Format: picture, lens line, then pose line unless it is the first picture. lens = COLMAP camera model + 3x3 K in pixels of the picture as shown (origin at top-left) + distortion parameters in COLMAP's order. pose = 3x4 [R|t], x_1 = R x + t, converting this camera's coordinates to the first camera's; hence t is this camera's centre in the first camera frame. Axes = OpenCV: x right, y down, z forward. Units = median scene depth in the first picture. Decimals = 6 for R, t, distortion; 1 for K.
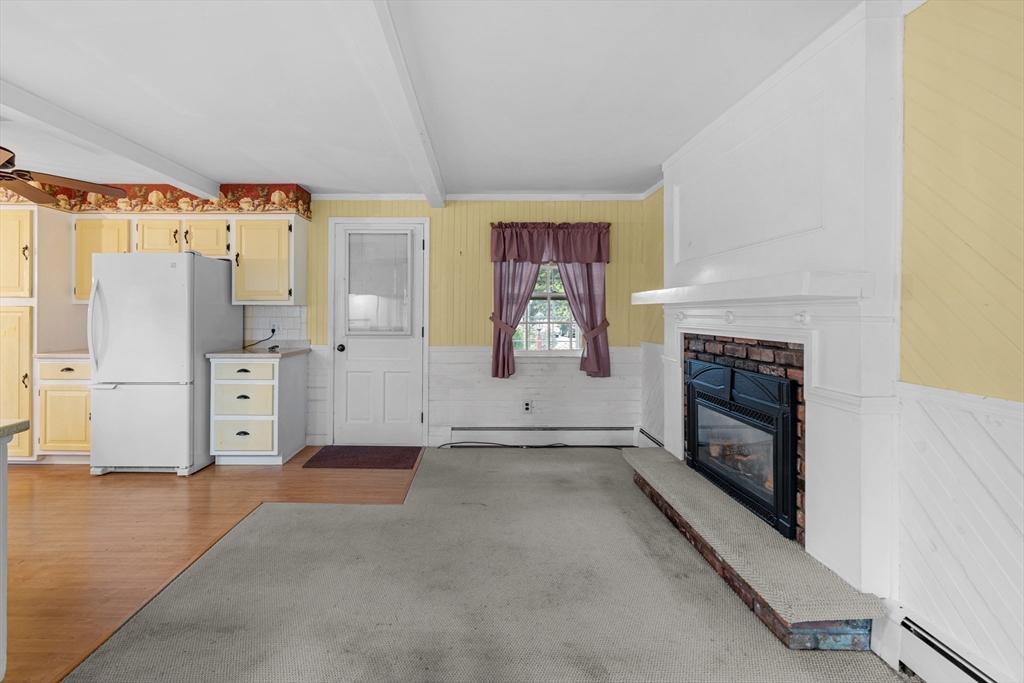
lens RADIAL K [[465.3, 0, 478.3], [0, 465.3, 313.4], [0, 0, 1]] dist [0.000097, 0.000137]
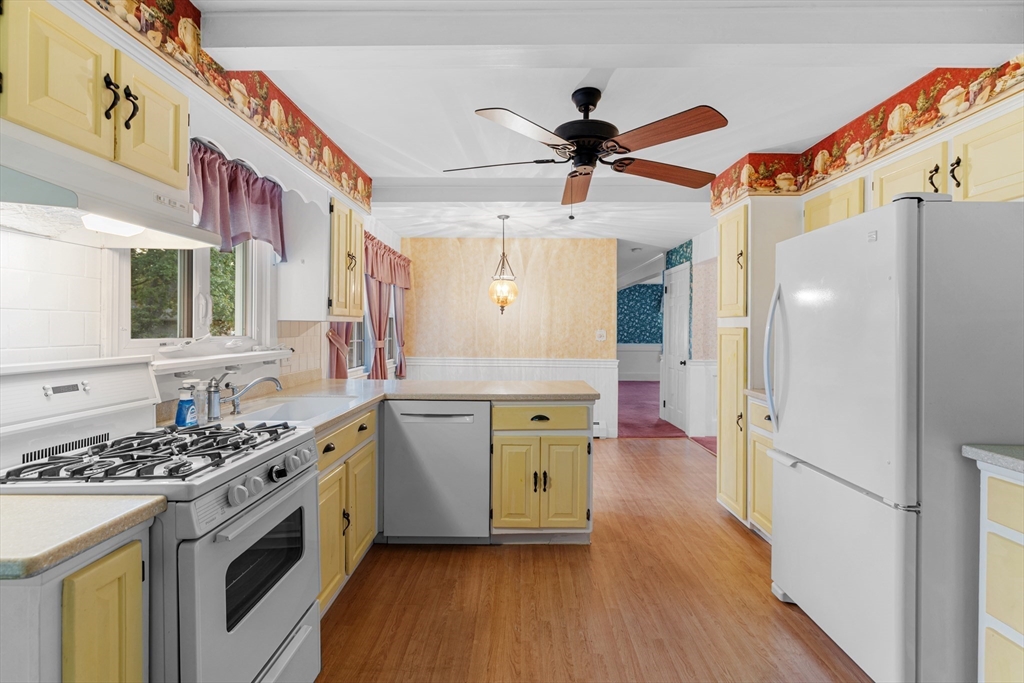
lens RADIAL K [[455.9, 0, 513.4], [0, 455.9, 328.3], [0, 0, 1]] dist [0.000349, -0.000059]
pose [[-0.003793, -0.003958, -0.999985, -0.195557], [-0.006078, 0.999974, -0.003935, -0.008981], [0.999974, 0.006063, -0.003817, 0.618453]]
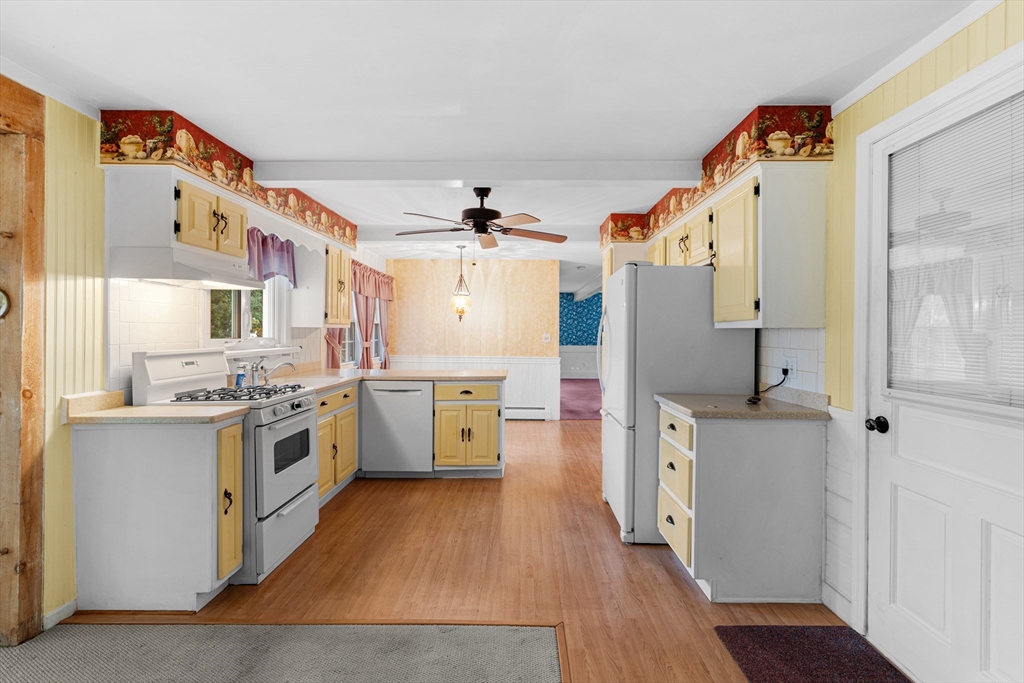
lens RADIAL K [[453.8, 0, 514.7], [0, 453.8, 333.8], [0, 0, 1]] dist [-0.000432, 0.000057]
pose [[-0.005114, 0.000241, -0.999987, 0.153976], [-0.006231, 0.999981, 0.000272, -0.010128], [0.999968, 0.006232, -0.005112, 0.776549]]
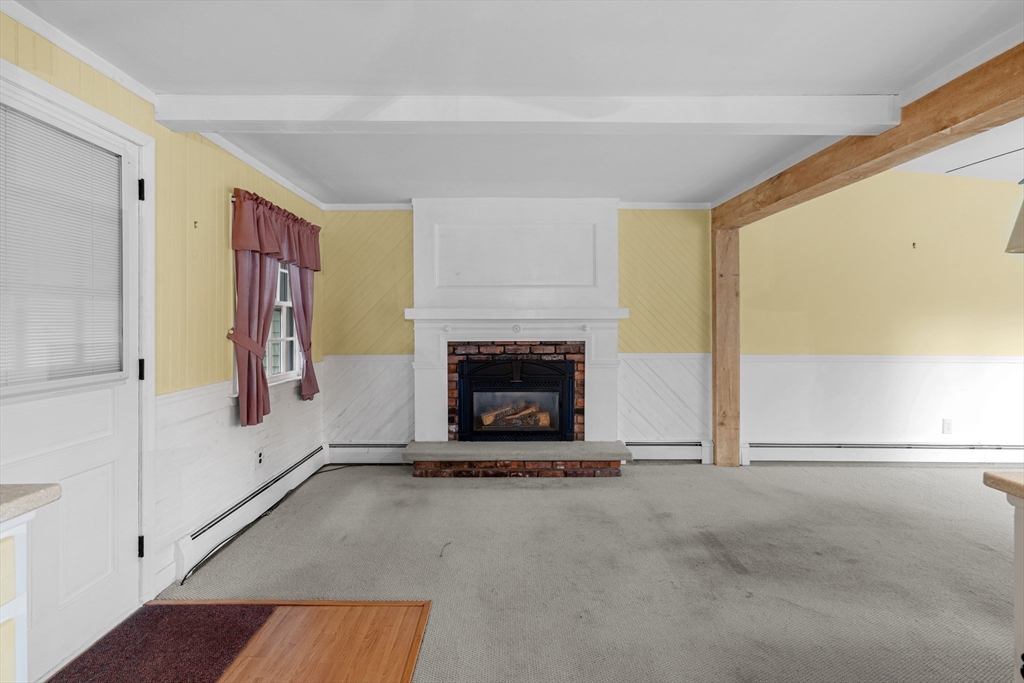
lens RADIAL K [[451.0, 0, 506.8], [0, 451.0, 322.9], [0, 0, 1]] dist [0.000112, 0.000223]
pose [[-0.010841, -0.001397, 0.999940, -0.696413], [0.001738, 0.999997, 0.001415, -0.009900], [-0.999940, 0.001754, -0.010839, 0.733742]]
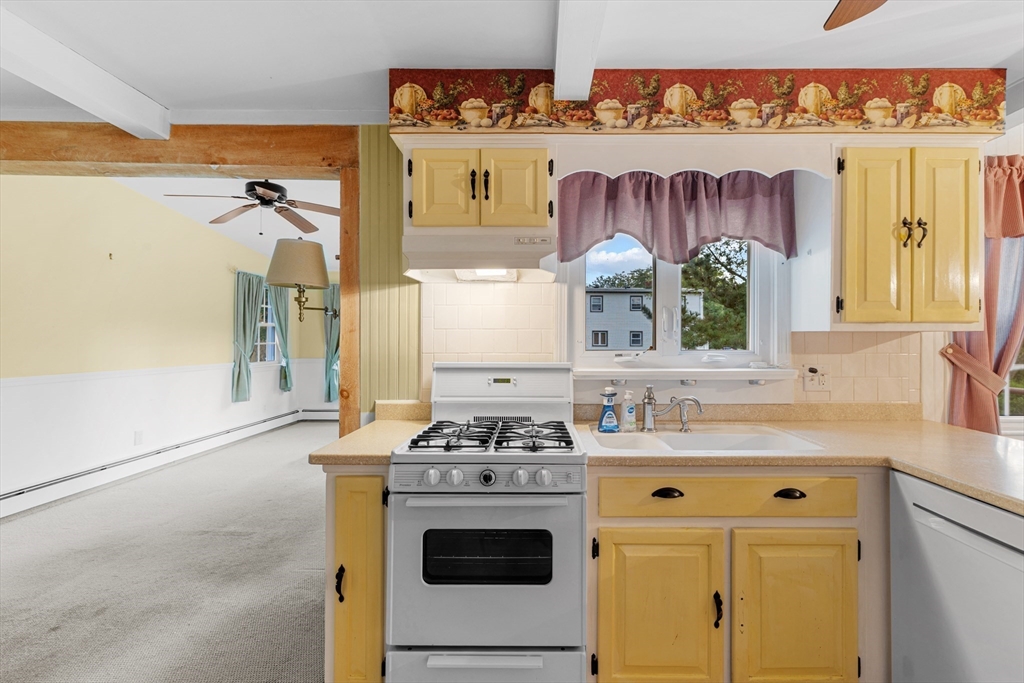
lens RADIAL K [[456.2, 0, 533.8], [0, 456.2, 336.7], [0, 0, 1]] dist [-0.000141, 0.000315]
pose [[-0.999835, -0.007598, -0.016503, -0.583437], [-0.007518, 0.999960, -0.004922, -0.010922], [0.016540, -0.004797, -0.999852, 0.813344]]
